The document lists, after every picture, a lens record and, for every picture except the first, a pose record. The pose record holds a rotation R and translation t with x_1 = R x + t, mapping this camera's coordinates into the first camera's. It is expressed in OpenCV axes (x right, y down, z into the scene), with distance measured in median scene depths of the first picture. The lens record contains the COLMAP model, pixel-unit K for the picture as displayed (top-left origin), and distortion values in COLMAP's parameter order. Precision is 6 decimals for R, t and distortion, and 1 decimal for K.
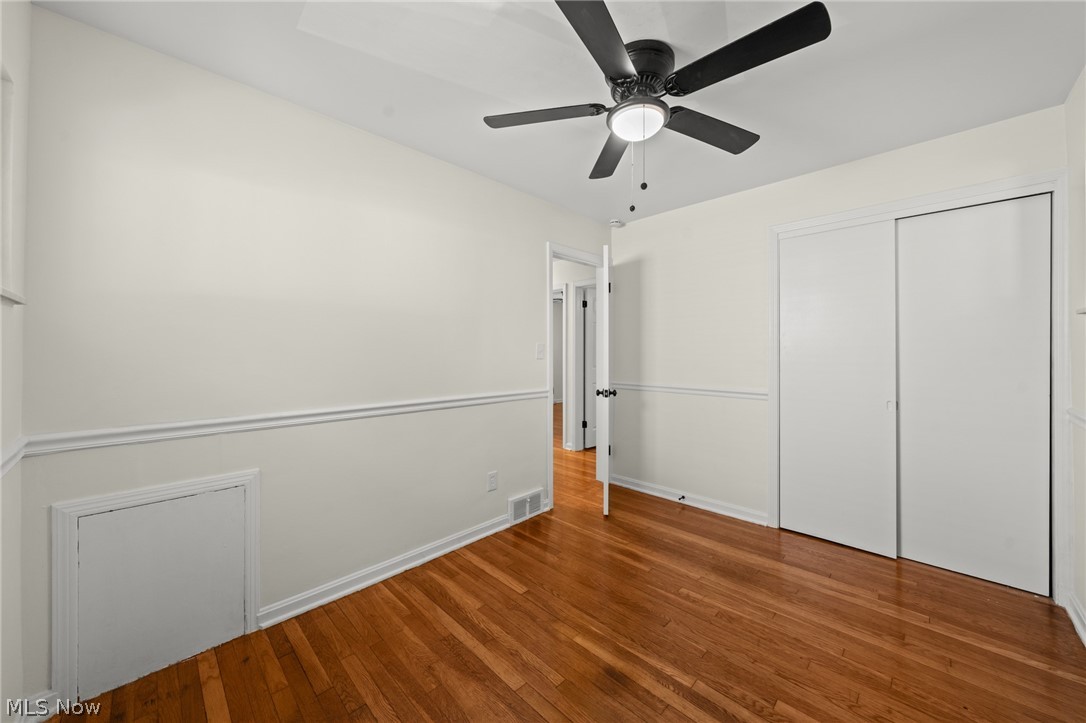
lens RADIAL K [[397.4, 0, 543.4], [0, 397.4, 358.5], [0, 0, 1]] dist [0.000501, -0.000150]
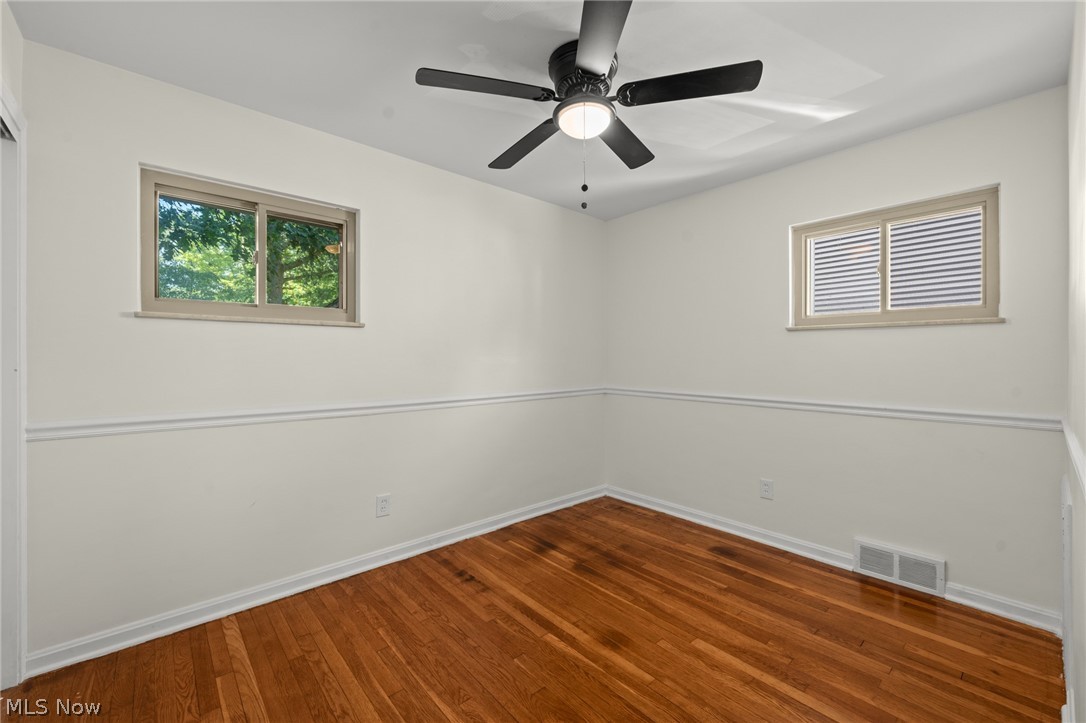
lens RADIAL K [[454.6, 0, 547.6], [0, 454.6, 361.8], [0, 0, 1]] dist [-0.001406, -0.000106]
pose [[-0.998510, 0.002101, 0.054530, 0.276972], [0.003510, 0.999662, 0.025751, -0.022657], [-0.054458, 0.025904, -0.998180, 2.182278]]
